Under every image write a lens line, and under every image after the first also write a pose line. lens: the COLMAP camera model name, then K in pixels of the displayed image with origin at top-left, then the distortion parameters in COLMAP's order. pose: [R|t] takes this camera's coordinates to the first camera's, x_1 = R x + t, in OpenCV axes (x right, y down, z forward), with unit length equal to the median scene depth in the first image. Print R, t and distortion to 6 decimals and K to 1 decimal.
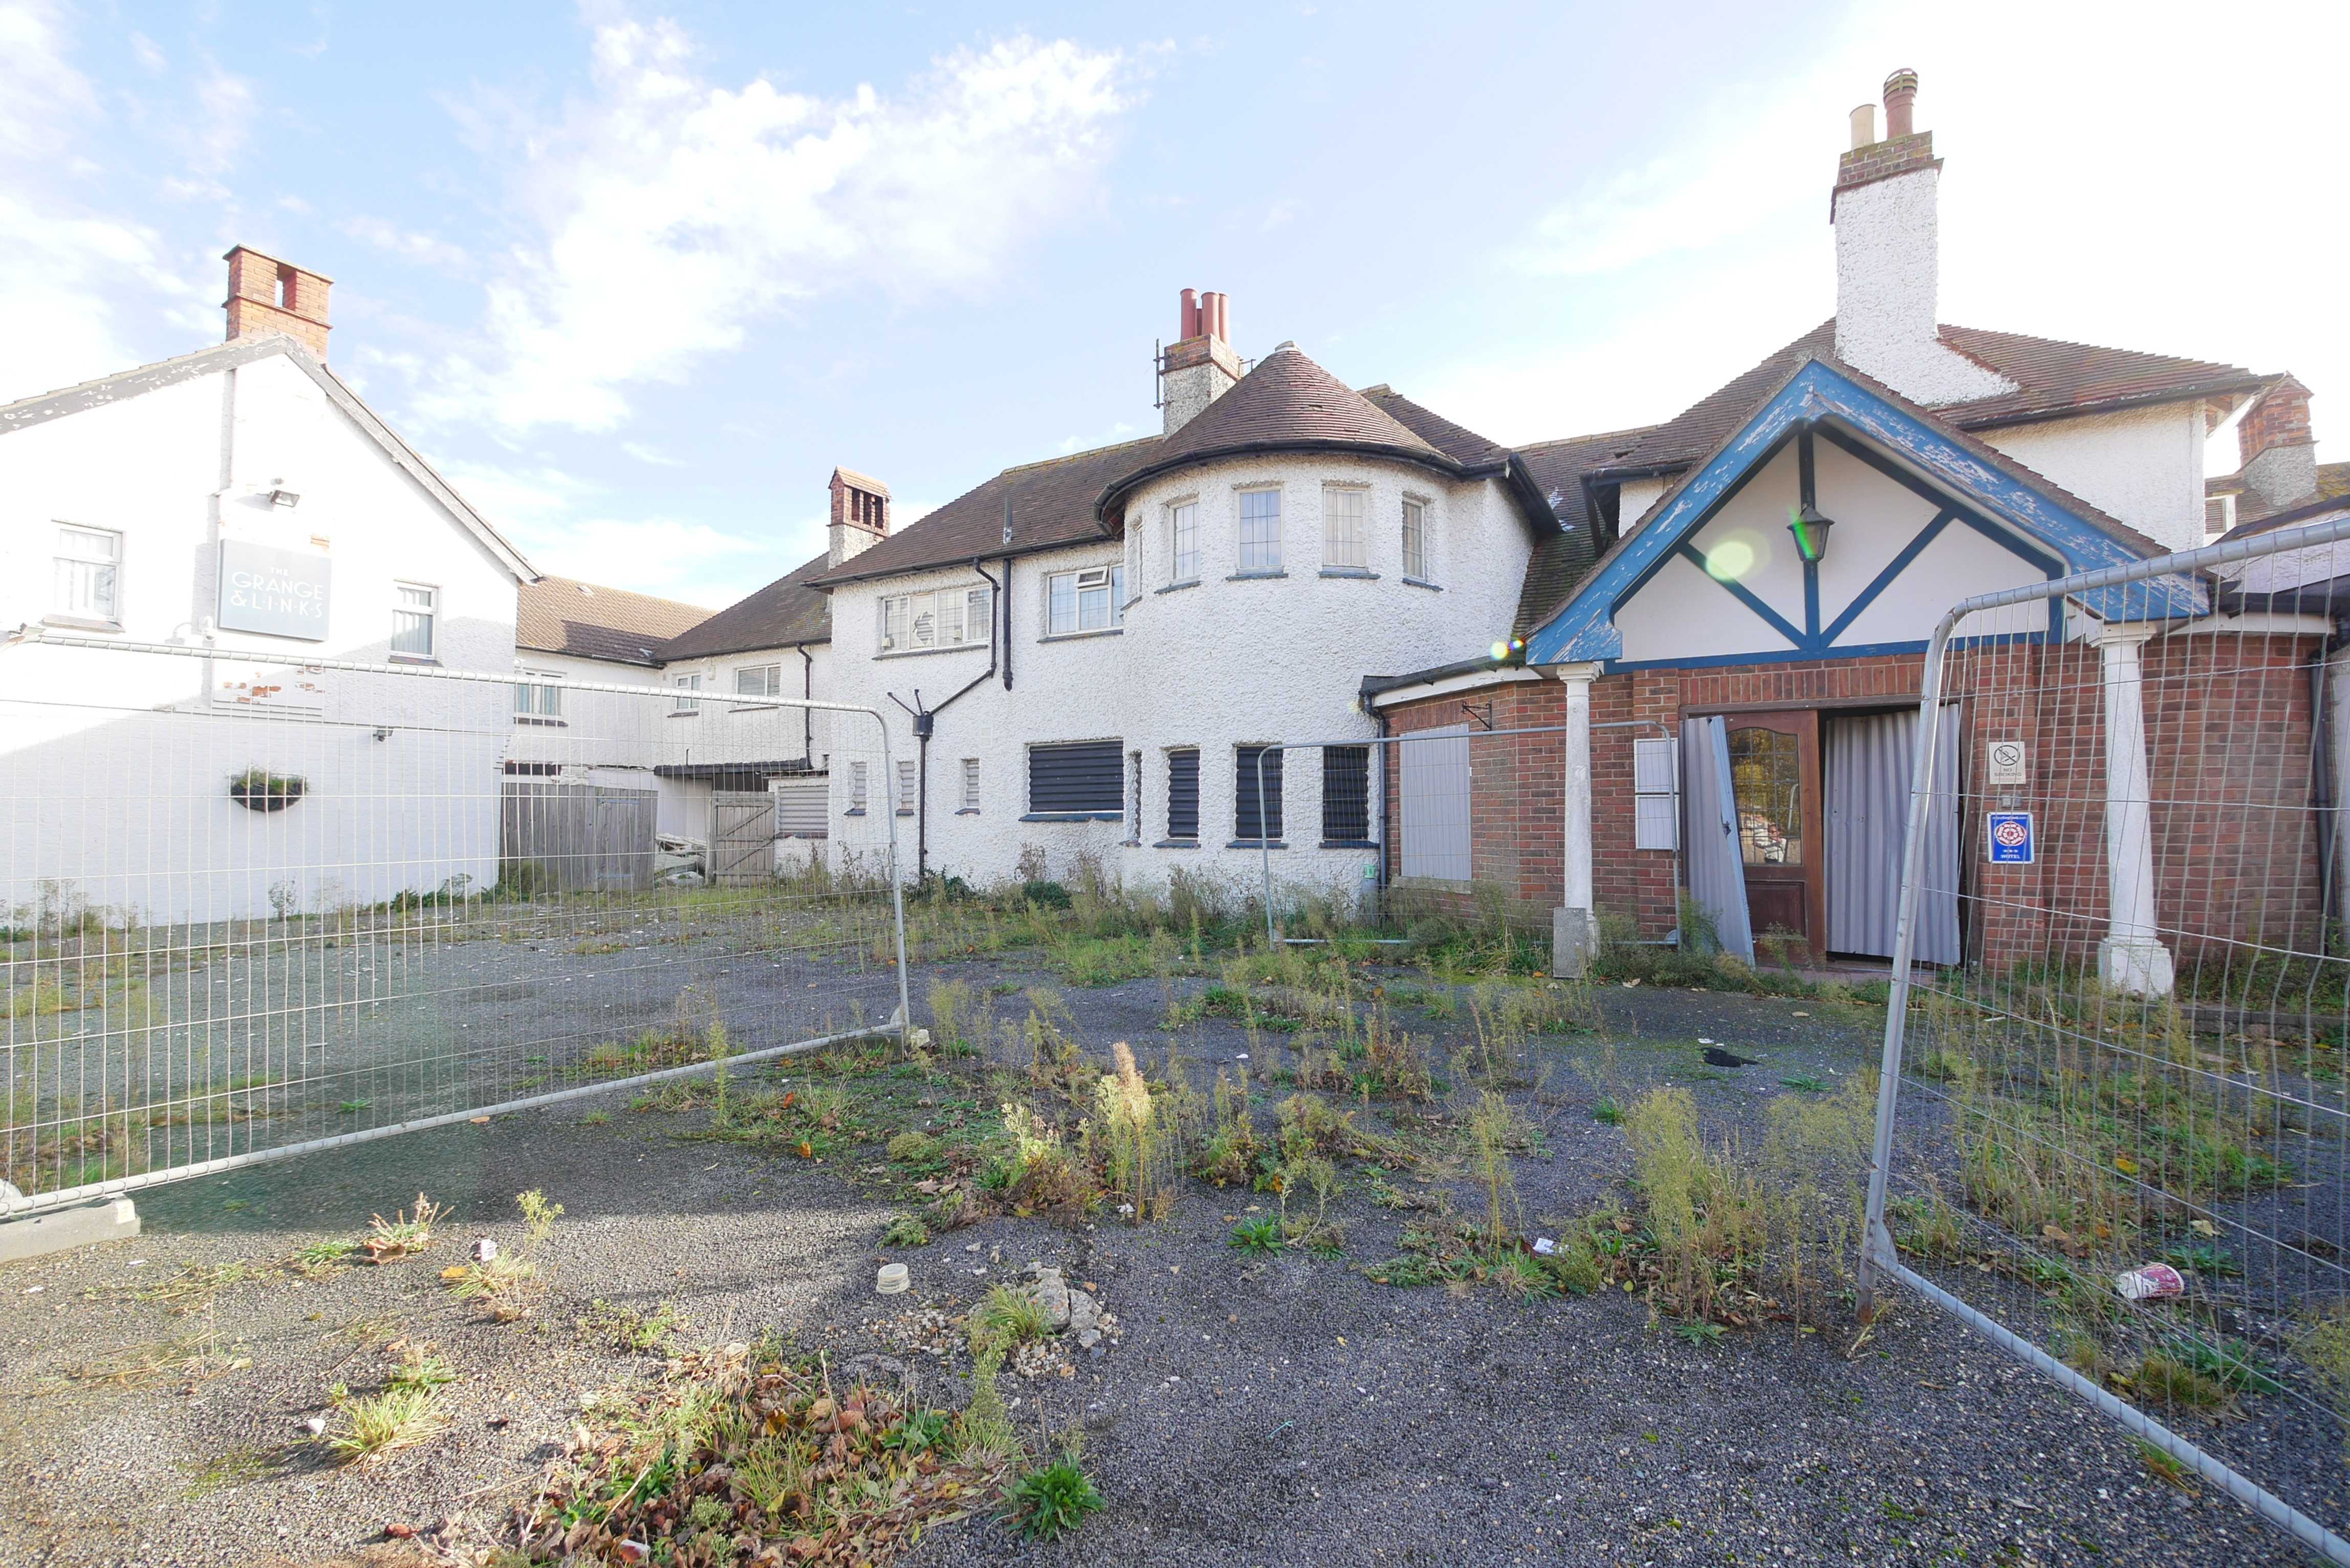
lens RADIAL K [[1004.1, 0, 1175.0], [0, 1004.1, 784.0], [0, 0, 1]] dist [-0.007106, -0.000090]
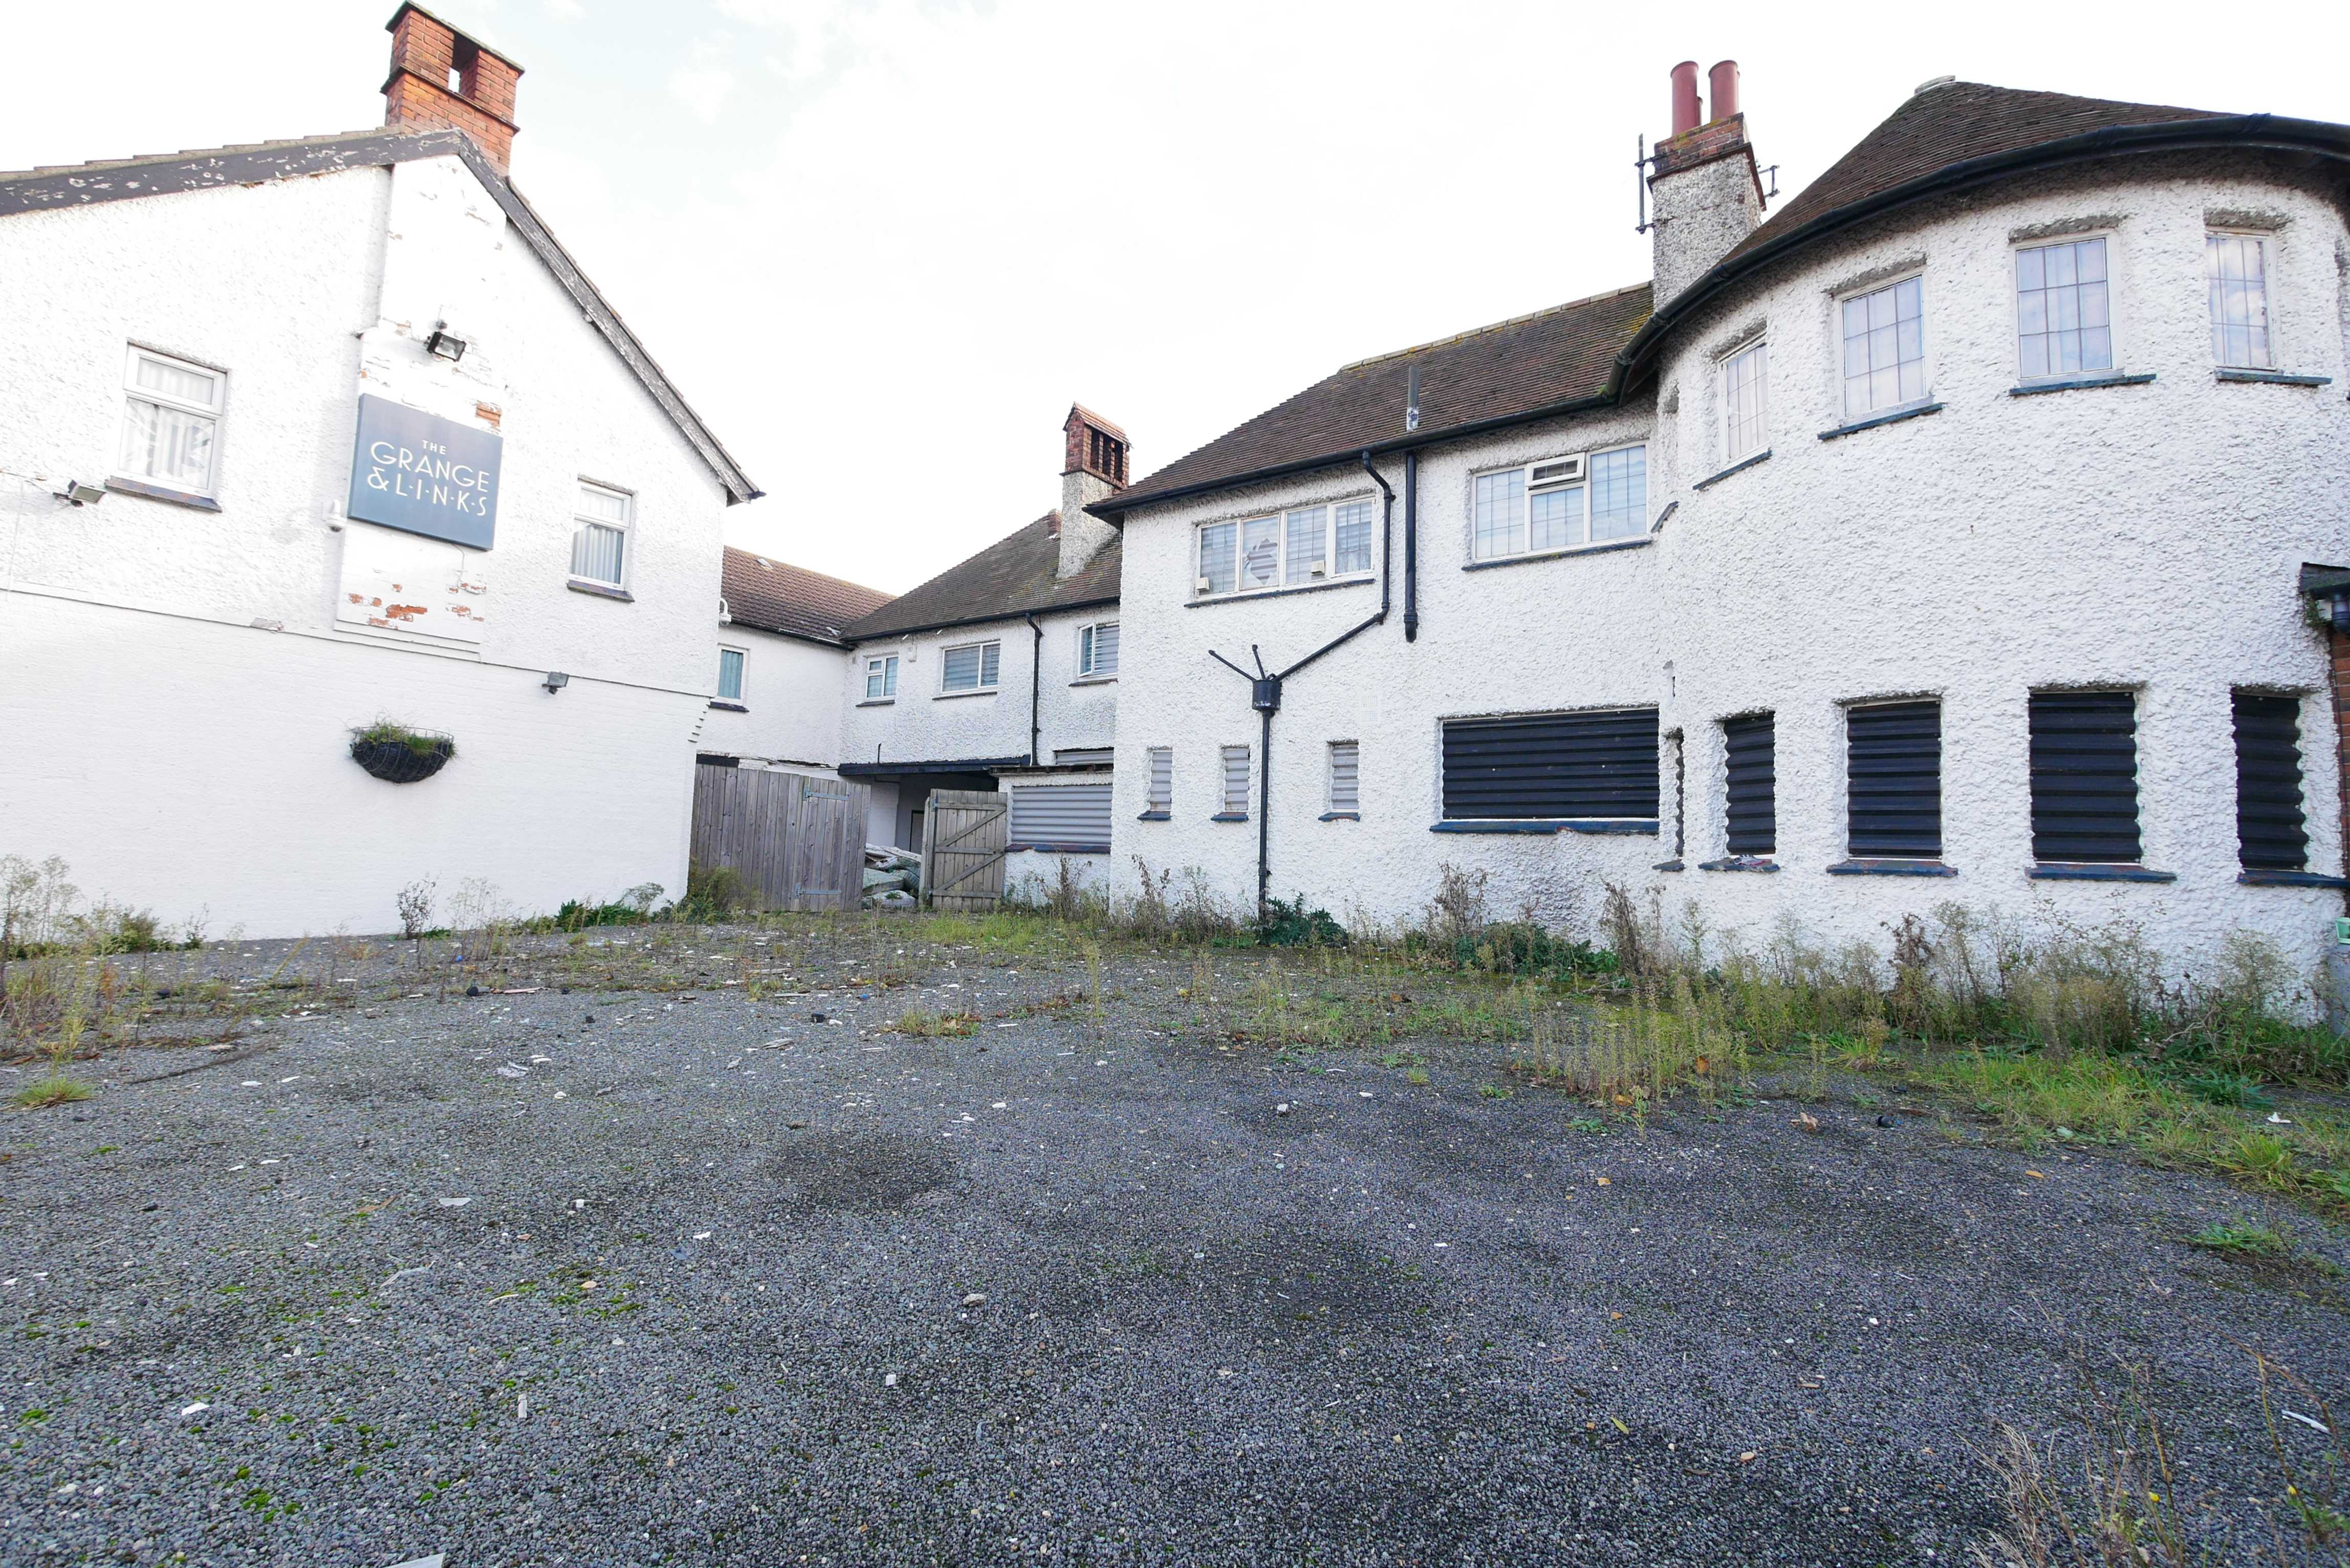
lens RADIAL K [[1009.3, 0, 1175.0], [0, 1009.3, 784.0], [0, 0, 1]] dist [-0.008832, 0.000260]
pose [[0.994927, 0.024846, -0.097485, -0.258641], [-0.028233, 0.999039, -0.033521, 0.032232], [0.096558, 0.036103, 0.994672, 0.304103]]
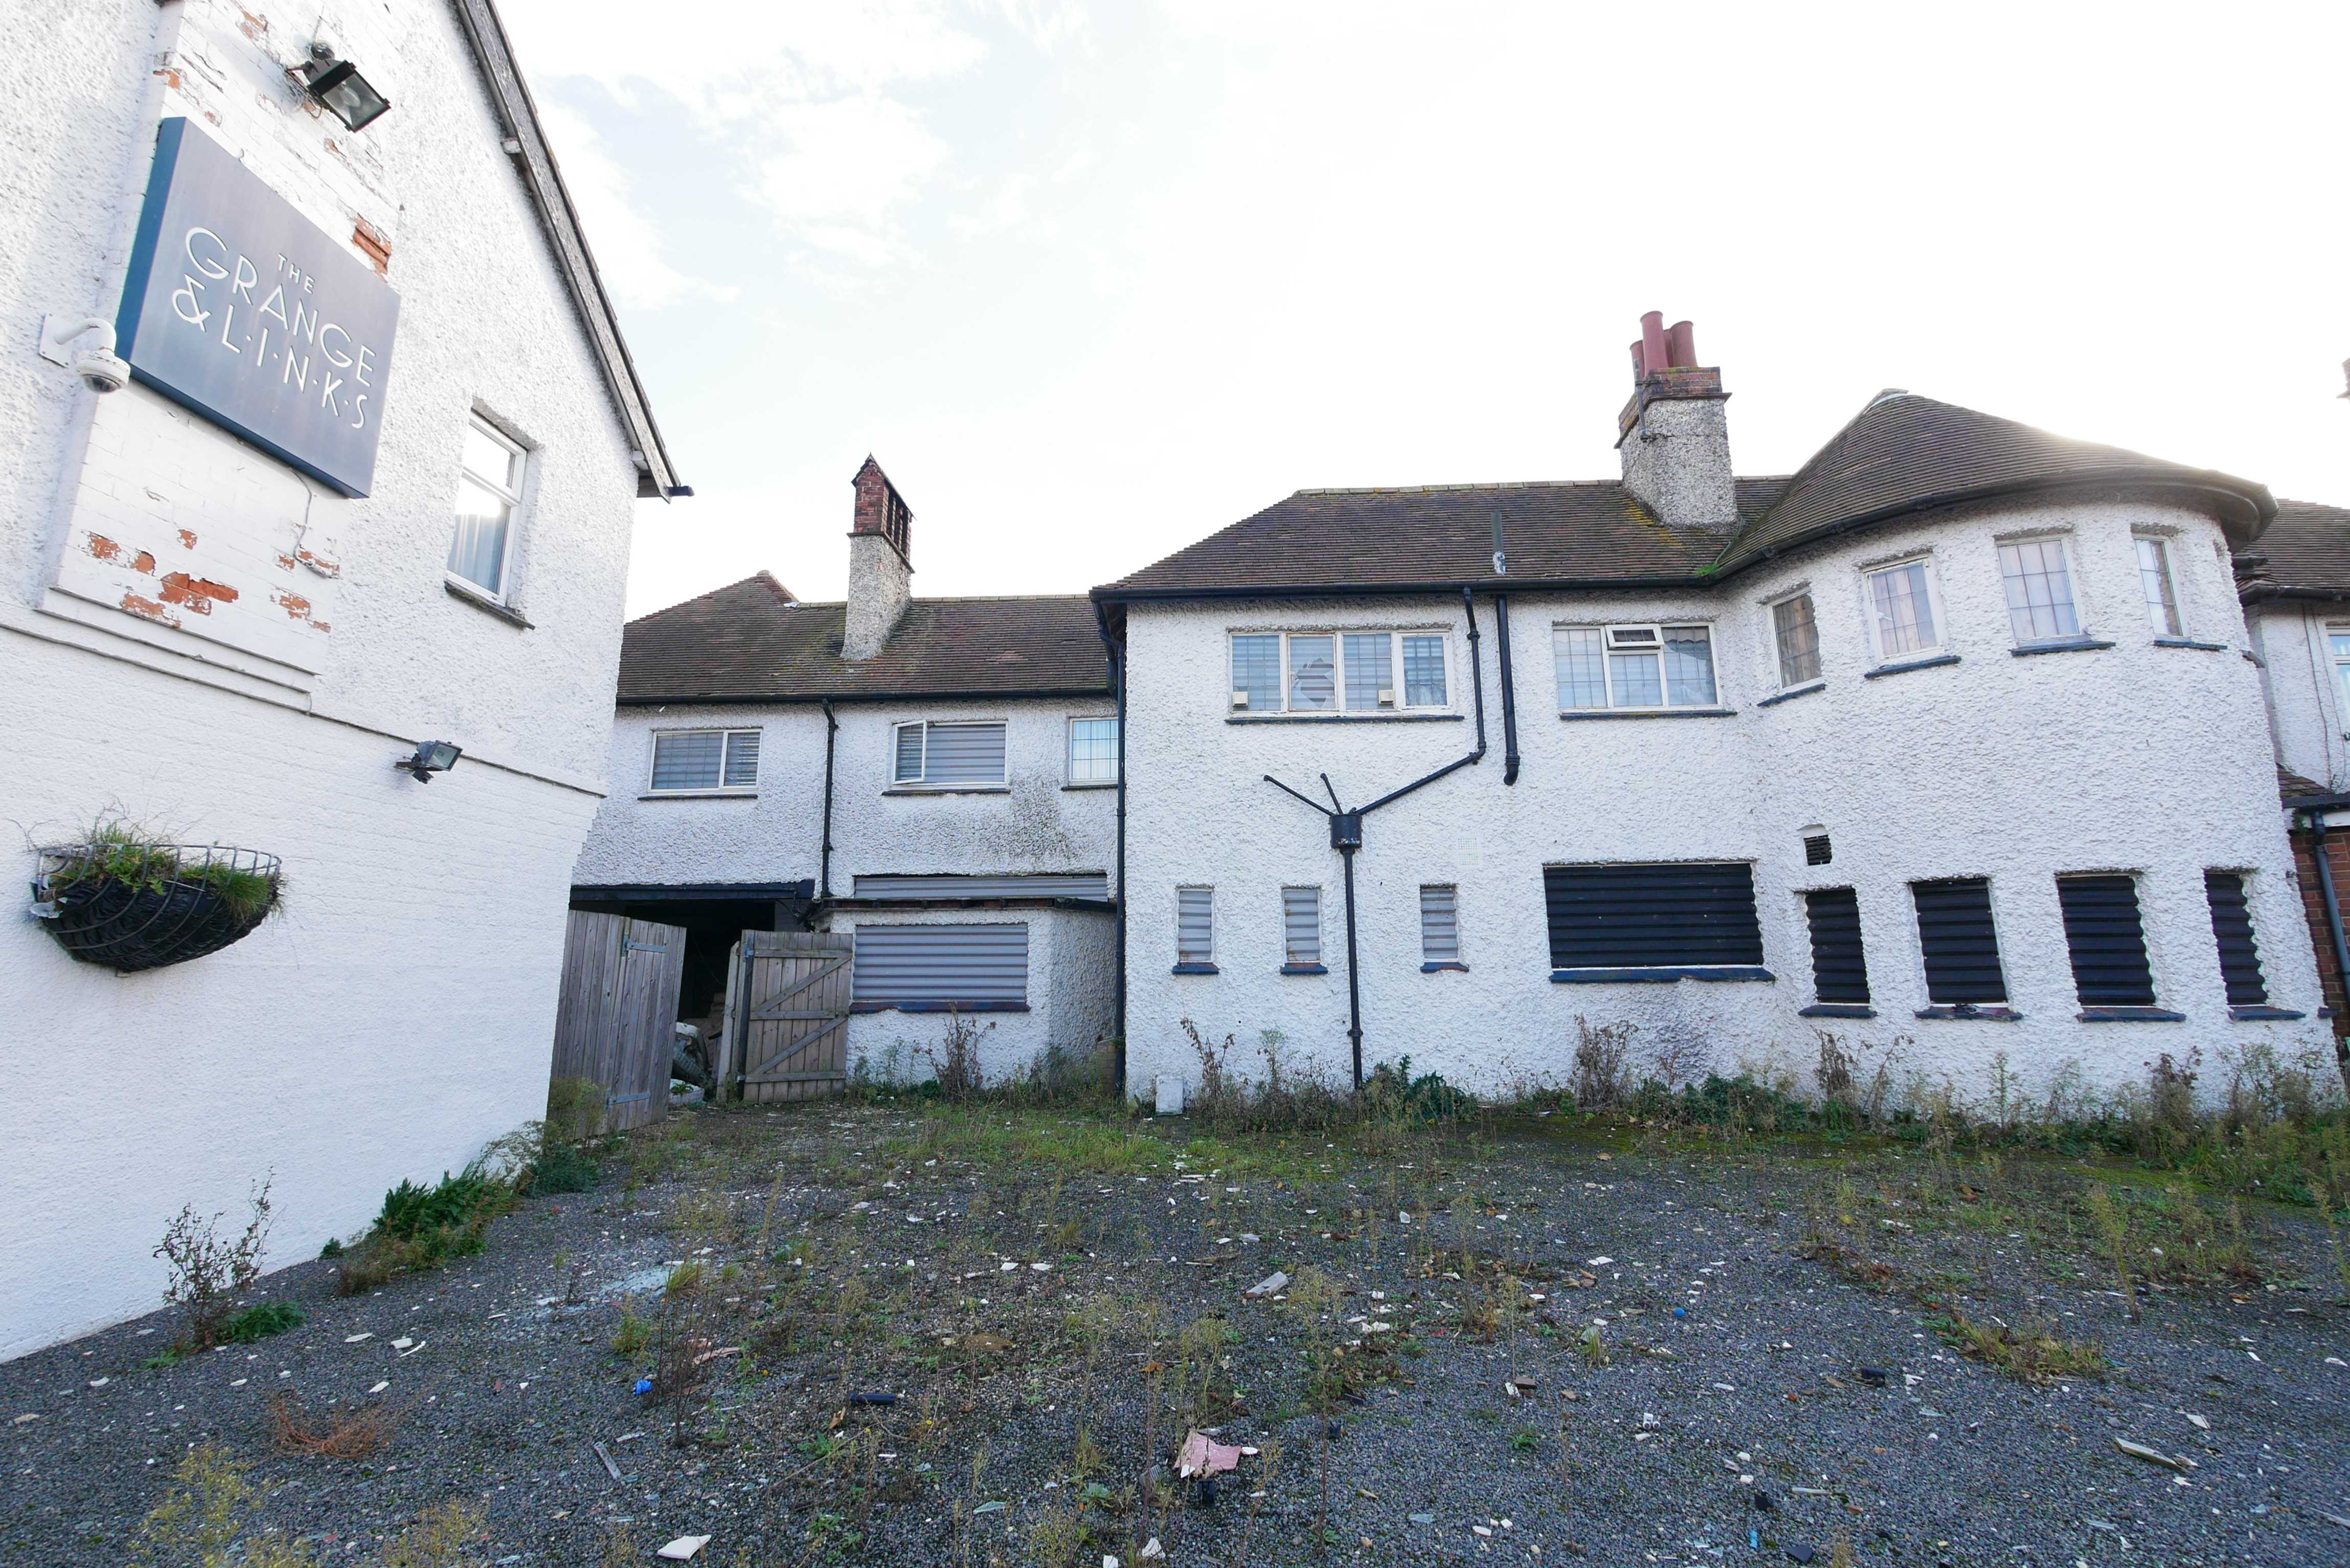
lens RADIAL K [[1009.3, 0, 1175.0], [0, 1009.3, 784.0], [0, 0, 1]] dist [-0.008832, 0.000260]
pose [[0.897118, 0.077907, 0.434868, -0.665398], [-0.011721, 0.988180, -0.152852, 0.012384], [-0.441636, 0.132029, 0.887427, 0.504575]]
